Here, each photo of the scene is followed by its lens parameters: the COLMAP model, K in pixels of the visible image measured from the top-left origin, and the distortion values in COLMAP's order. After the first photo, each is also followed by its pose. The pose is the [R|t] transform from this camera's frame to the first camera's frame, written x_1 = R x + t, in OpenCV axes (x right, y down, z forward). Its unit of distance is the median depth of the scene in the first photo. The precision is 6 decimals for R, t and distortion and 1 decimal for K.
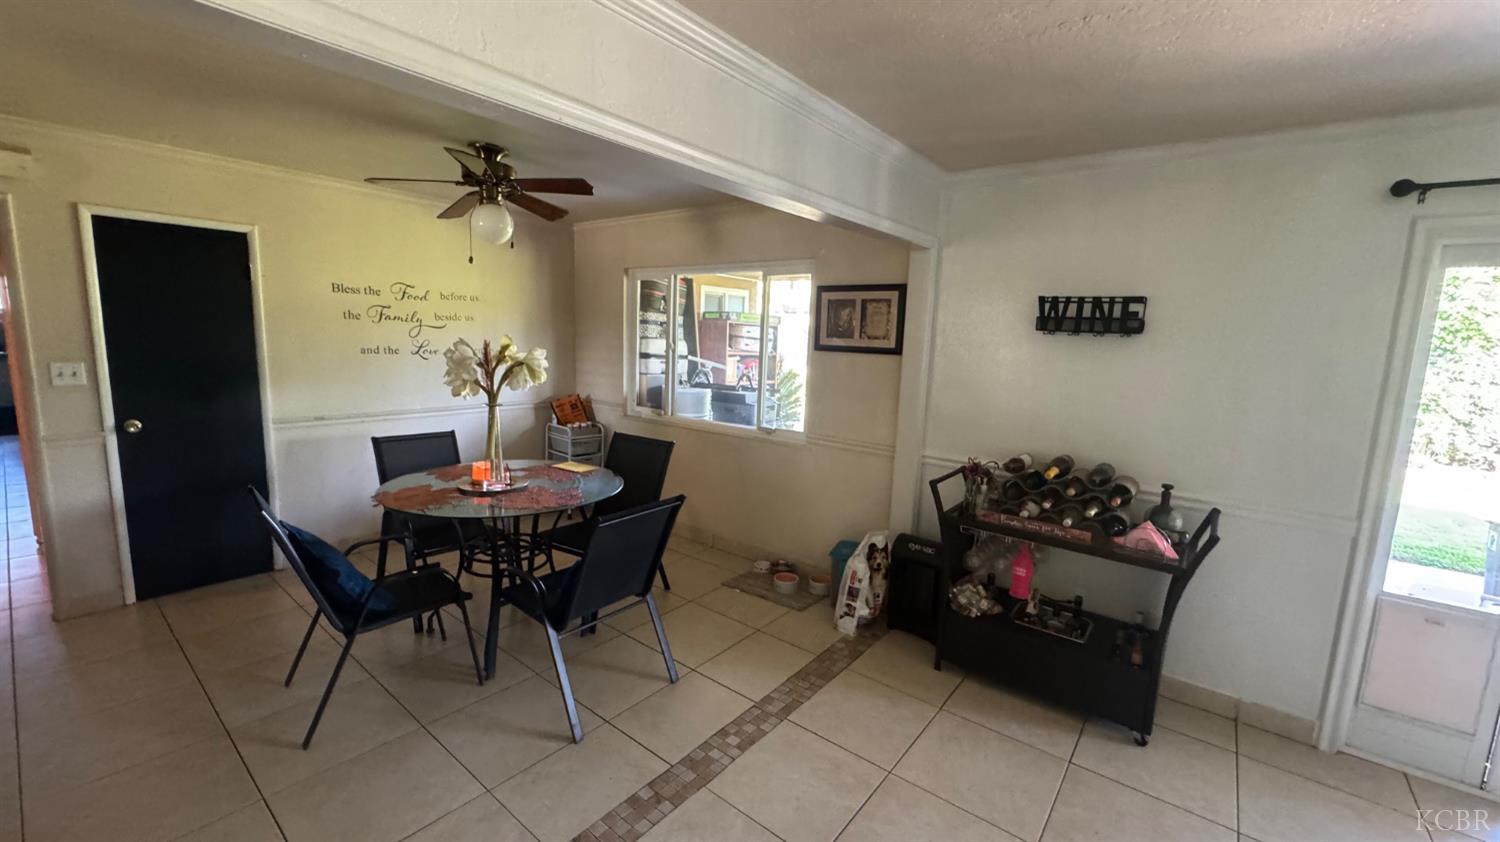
lens RADIAL K [[591.7, 0, 749.8], [0, 591.7, 411.7], [0, 0, 1]] dist [-0.005976, 0.000280]
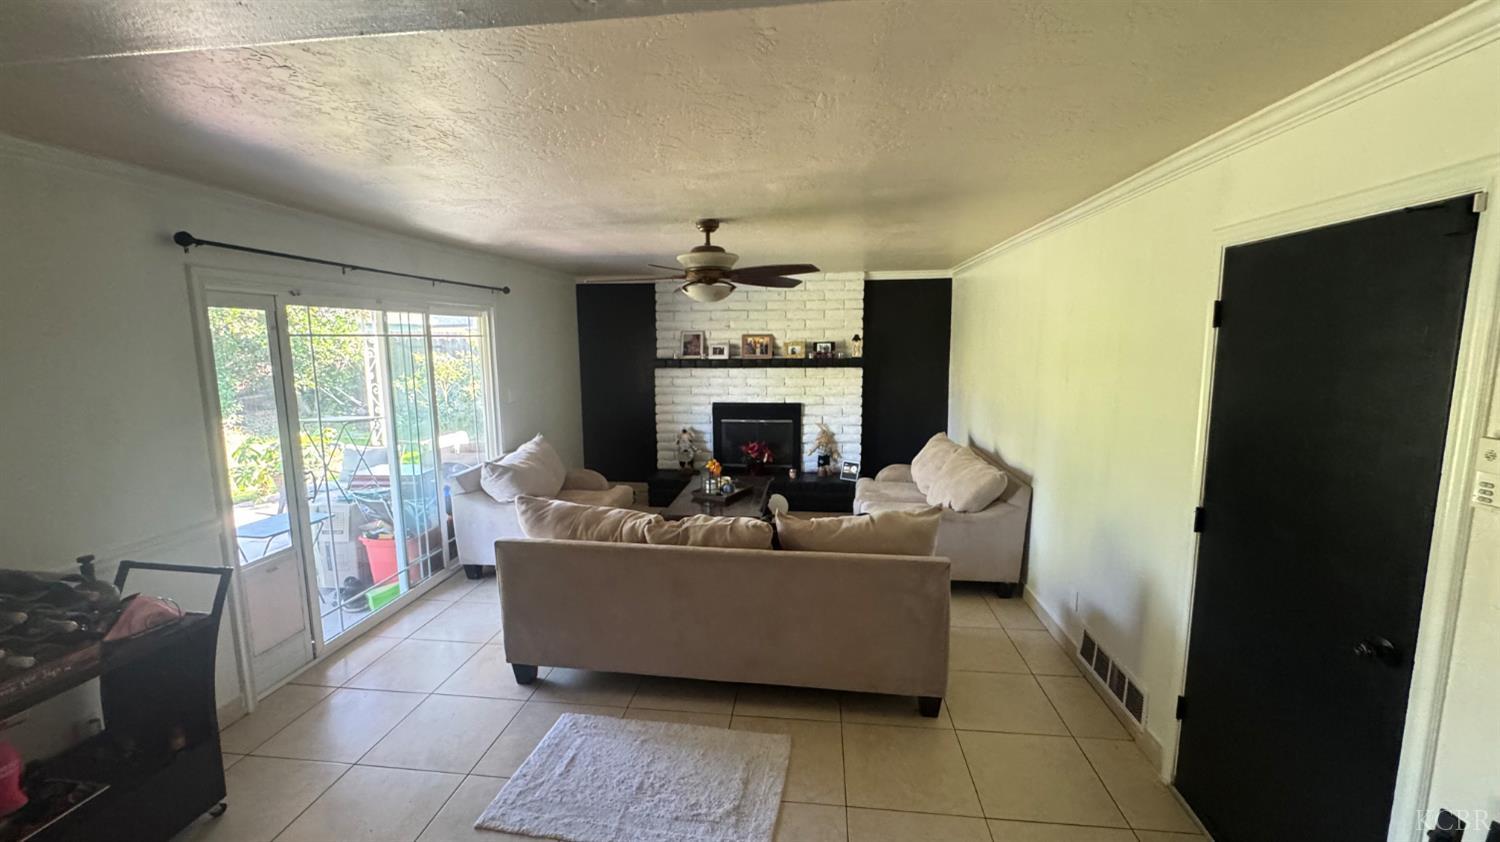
lens RADIAL K [[591.7, 0, 743.8], [0, 591.7, 415.1], [0, 0, 1]] dist [-0.005976, 0.000280]
pose [[-0.519929, -0.139954, 0.842666, -0.406367], [0.105458, 0.968423, 0.225908, -0.147393], [-0.847675, 0.206322, -0.488753, 0.550424]]
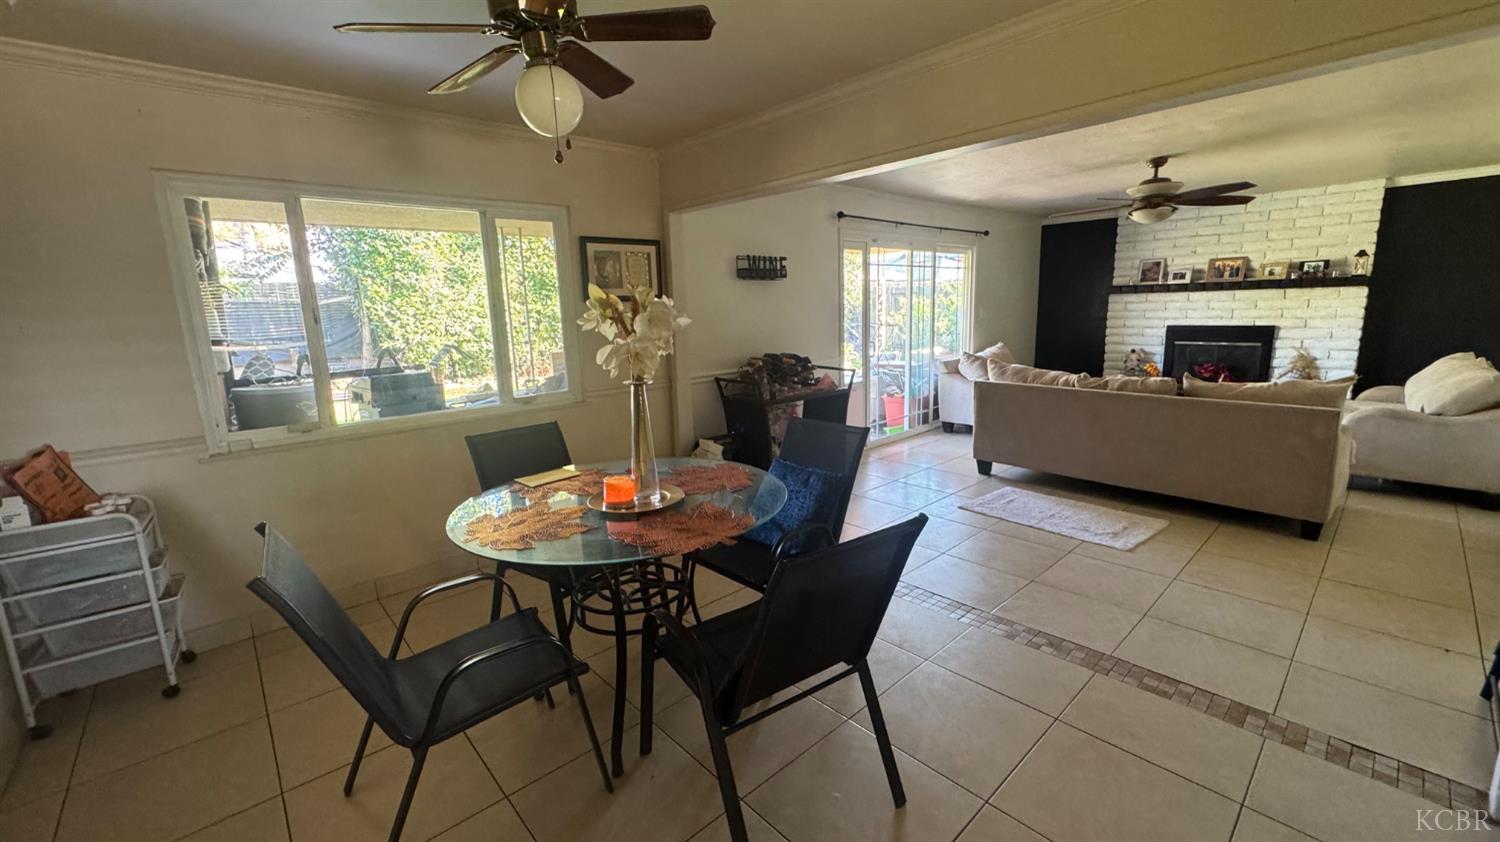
lens RADIAL K [[591.7, 0, 749.0], [0, 591.7, 417.6], [0, 0, 1]] dist [-0.005976, 0.000280]
pose [[0.167773, -0.221767, 0.960558, -1.166795], [0.169786, 0.966309, 0.193440, -0.085760], [-0.971095, 0.130635, 0.199773, 0.779416]]
